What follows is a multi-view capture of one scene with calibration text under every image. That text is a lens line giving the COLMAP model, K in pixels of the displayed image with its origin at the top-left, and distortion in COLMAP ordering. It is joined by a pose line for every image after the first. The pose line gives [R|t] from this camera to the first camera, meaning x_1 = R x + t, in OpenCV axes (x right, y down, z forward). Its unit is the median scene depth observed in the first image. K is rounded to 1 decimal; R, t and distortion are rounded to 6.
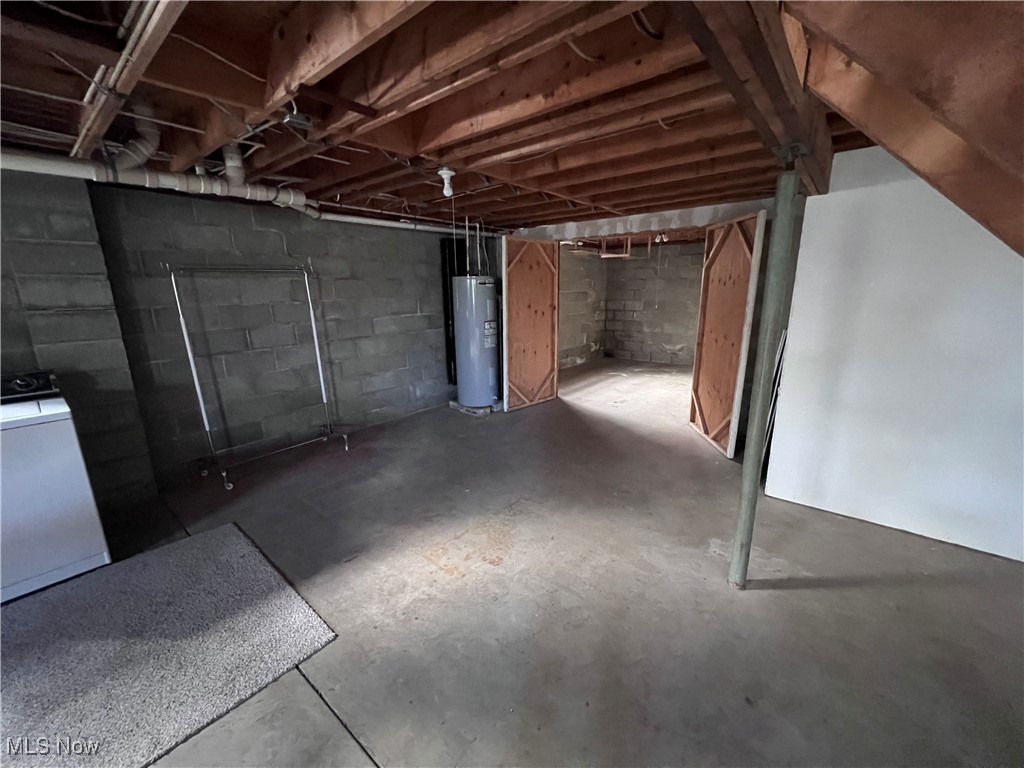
lens RADIAL K [[411.9, 0, 506.8], [0, 411.9, 389.2], [0, 0, 1]] dist [-0.000702, -0.000081]
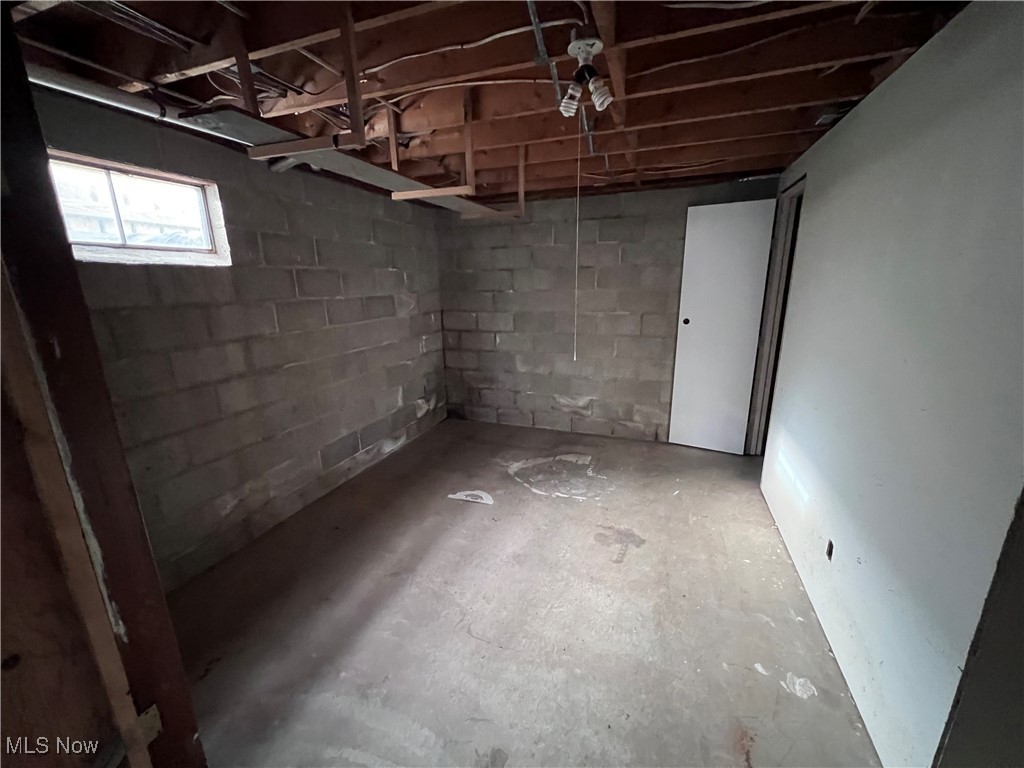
lens RADIAL K [[411.9, 0, 514.9], [0, 411.9, 385.6], [0, 0, 1]] dist [-0.000702, -0.000081]
pose [[0.939578, -0.079316, 0.333020, 0.156909], [0.079025, 0.996768, 0.014444, -0.130208], [-0.333089, 0.012746, 0.942809, 0.514835]]
